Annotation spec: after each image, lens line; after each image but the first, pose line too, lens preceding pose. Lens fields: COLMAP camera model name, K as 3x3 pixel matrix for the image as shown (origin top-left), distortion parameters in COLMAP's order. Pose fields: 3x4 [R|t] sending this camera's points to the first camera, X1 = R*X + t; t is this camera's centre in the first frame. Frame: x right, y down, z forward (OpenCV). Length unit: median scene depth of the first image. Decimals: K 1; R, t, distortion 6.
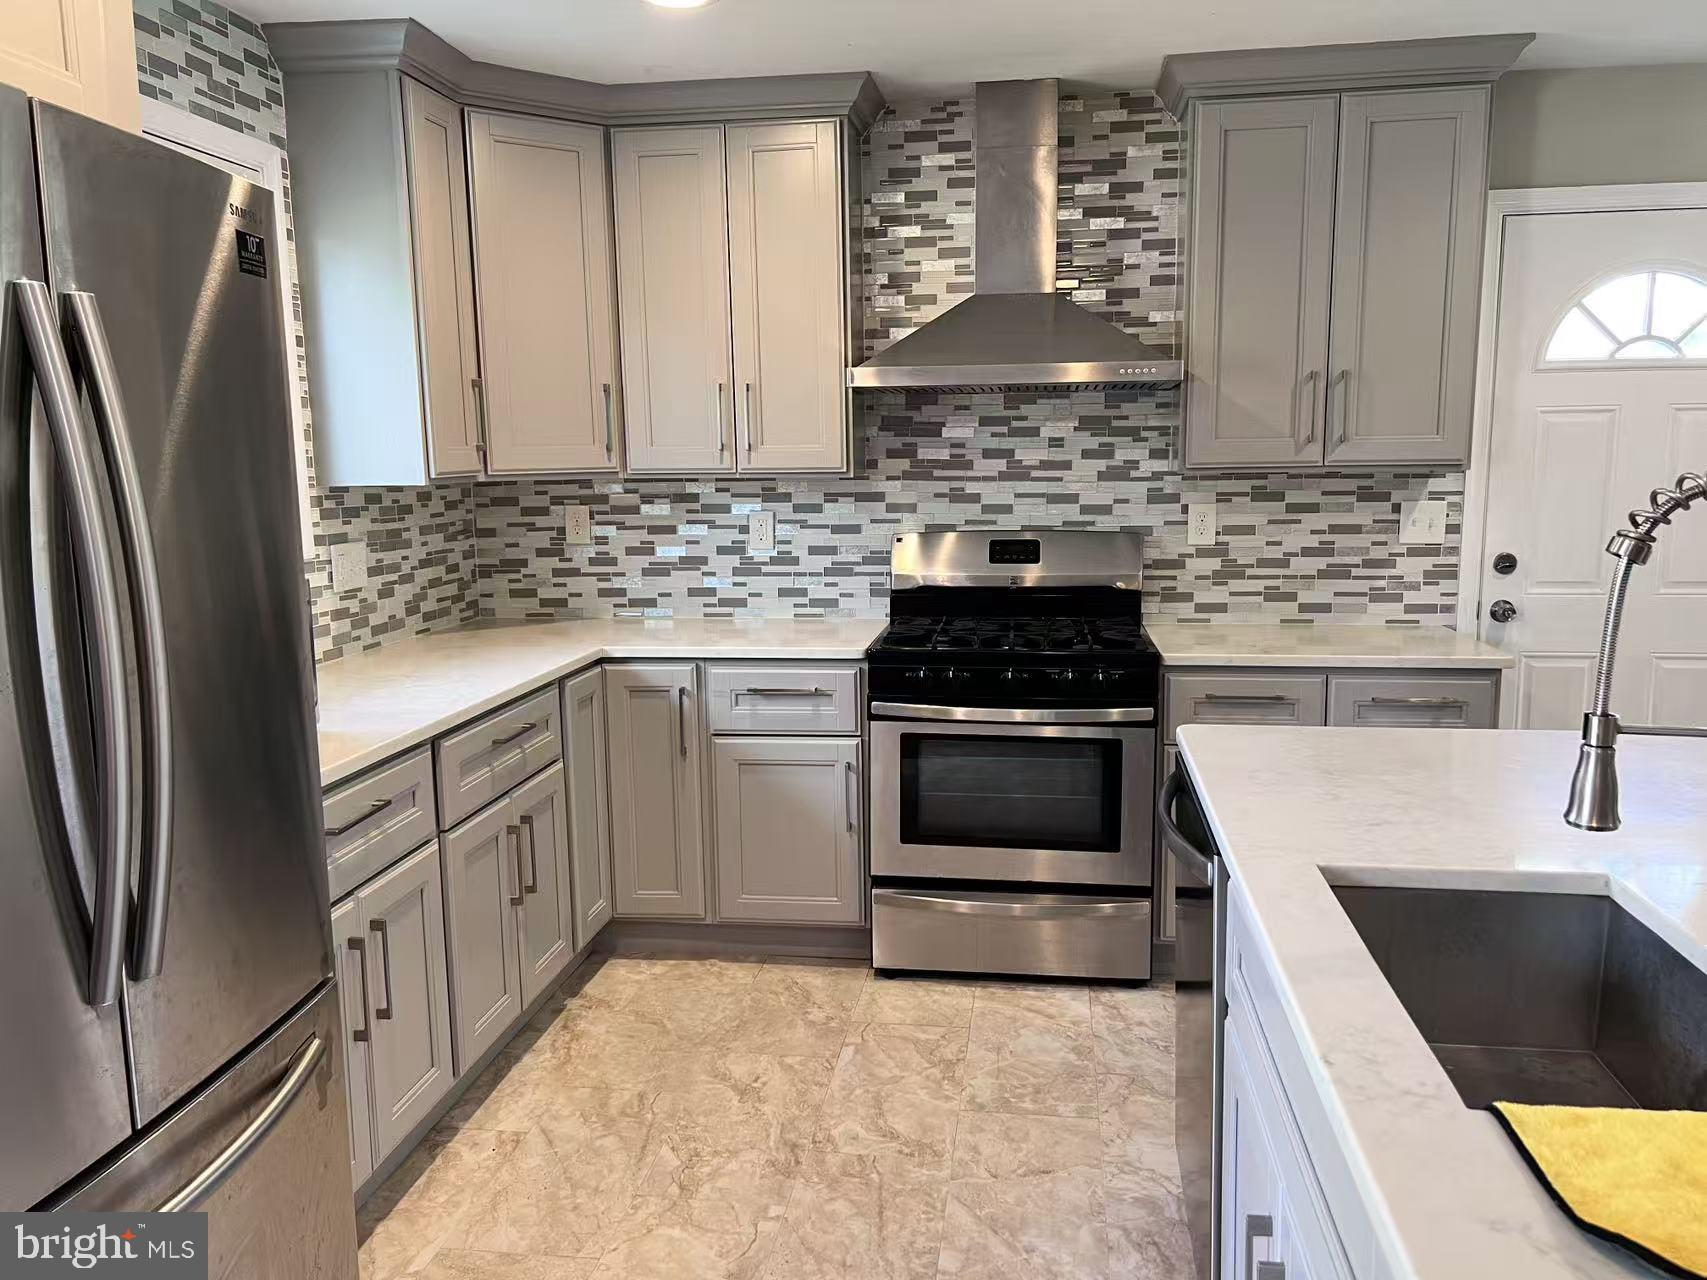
lens RADIAL K [[1292.2, 0, 870.1], [0, 1292.2, 626.6], [0, 0, 1]] dist [0.108182, -0.155010]
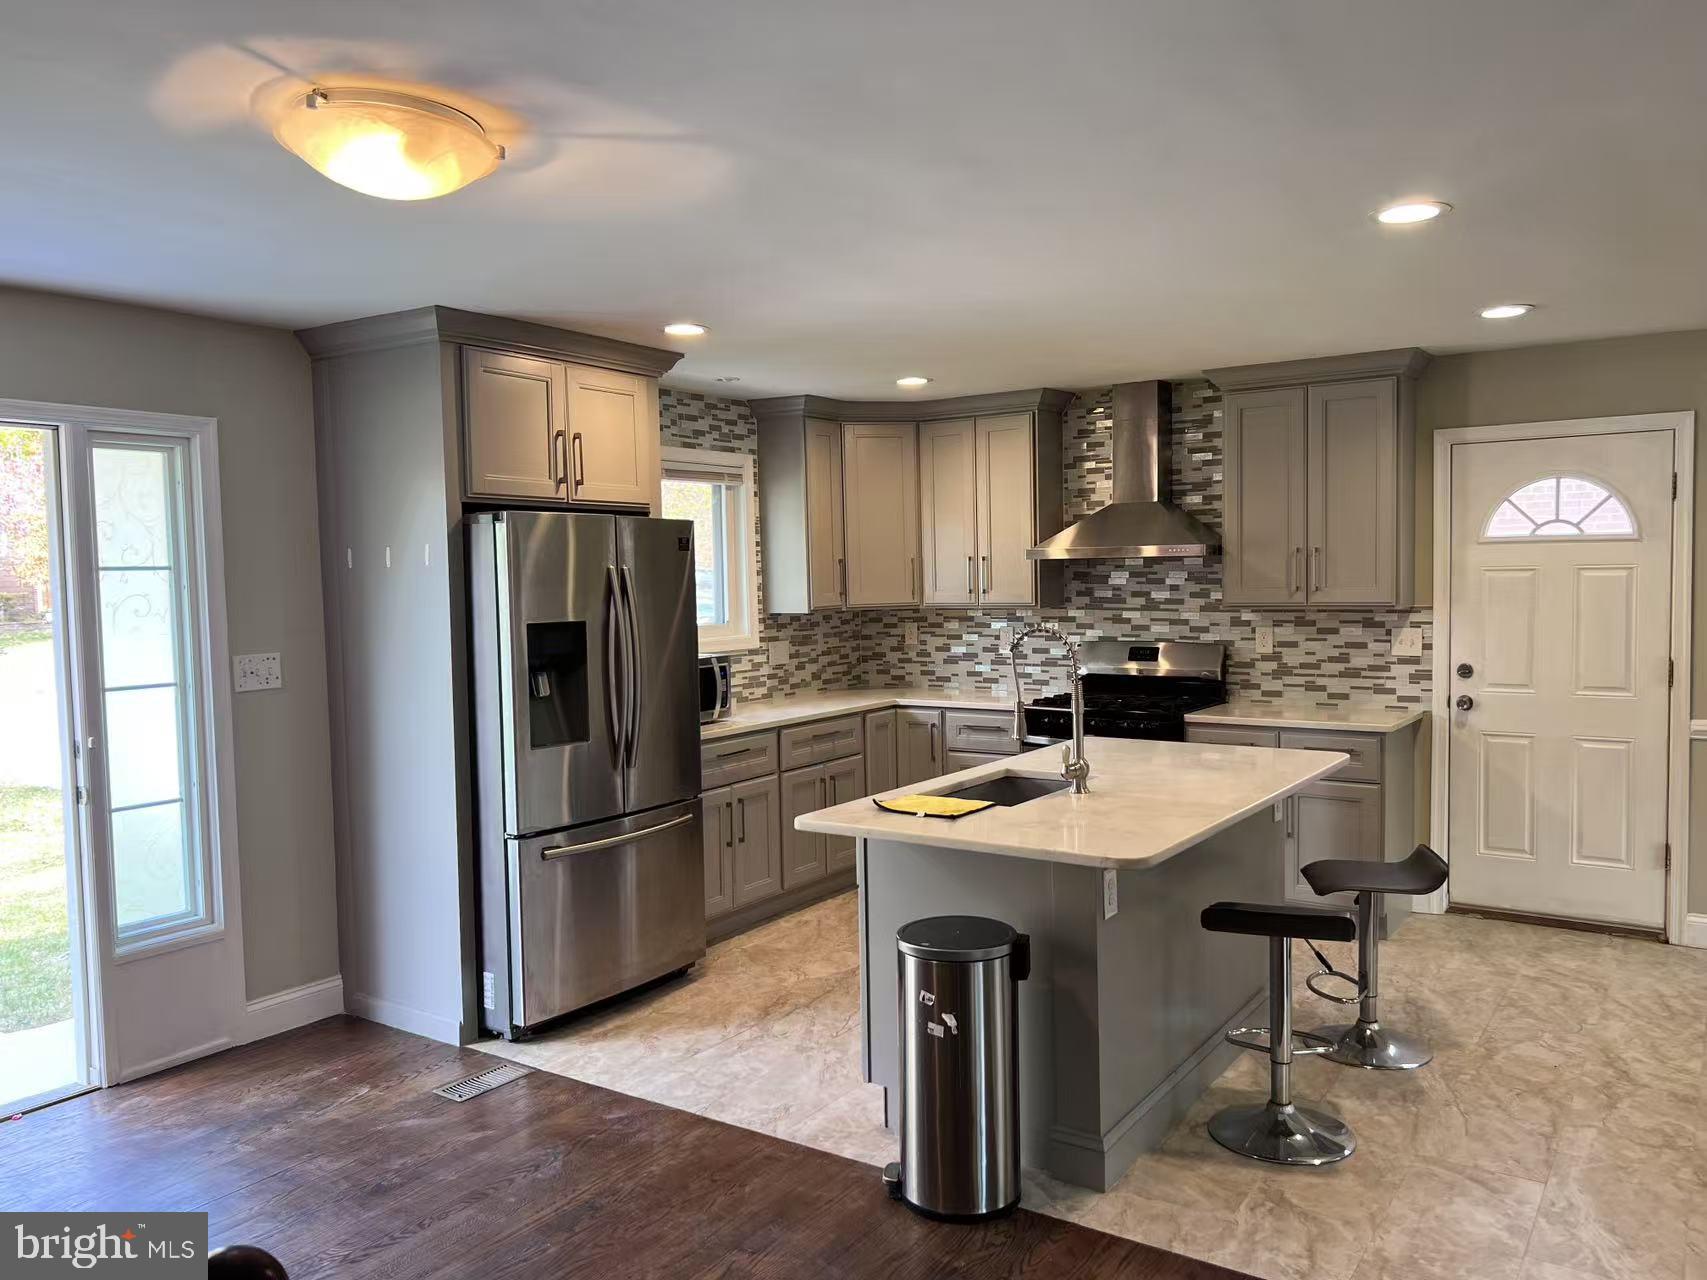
lens RADIAL K [[1257.1, 0, 848.3], [0, 1257.1, 635.9], [0, 0, 1]] dist [0.061526, -0.137861]
pose [[0.893619, 0.017945, -0.448468, 0.491405], [-0.051798, 0.996647, -0.063334, 0.039096], [0.445828, 0.079827, 0.891552, -0.584975]]
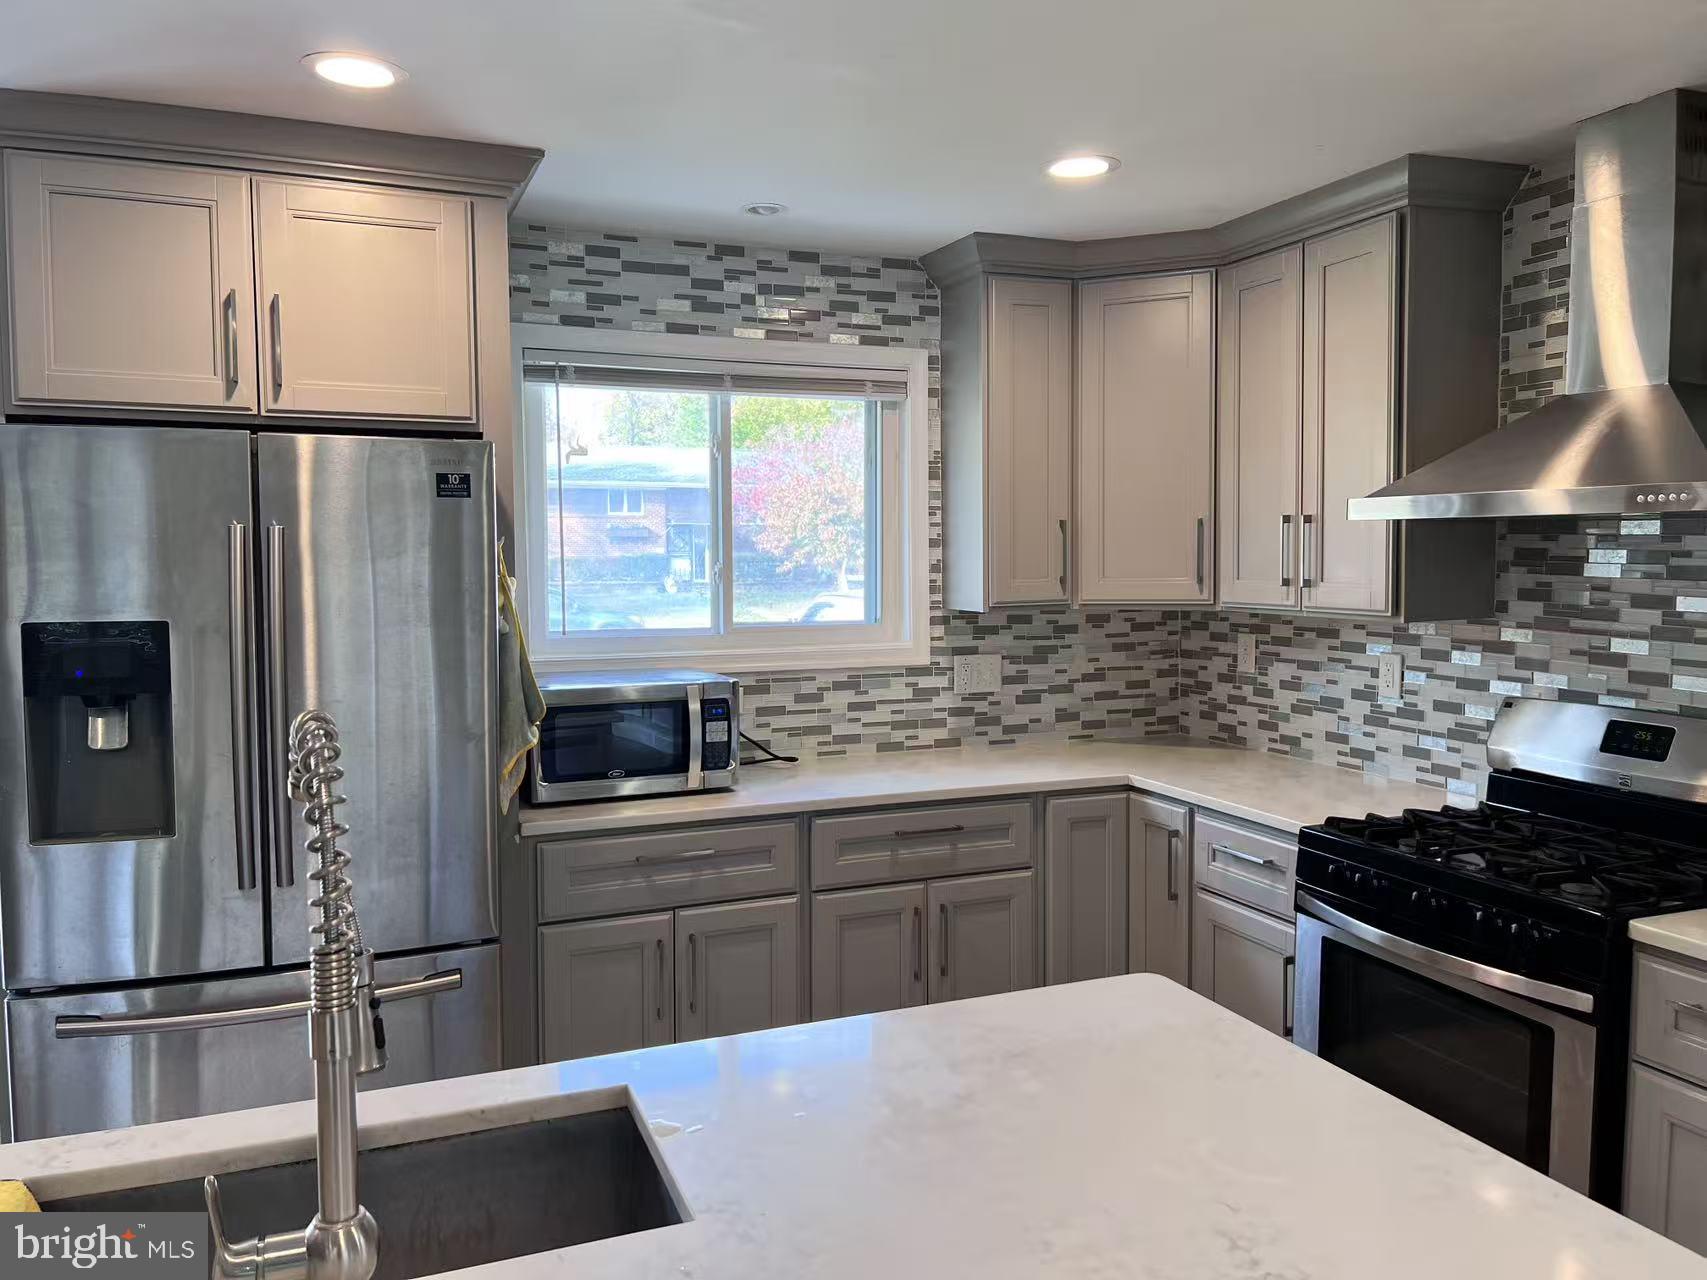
lens RADIAL K [[1257.1, 0, 848.3], [0, 1257.1, 635.9], [0, 0, 1]] dist [0.061526, -0.137861]
pose [[0.491298, 0.068309, -0.868309, 0.495031], [-0.118166, 0.992930, 0.011253, -0.071263], [0.862938, 0.097076, 0.495897, 0.278602]]
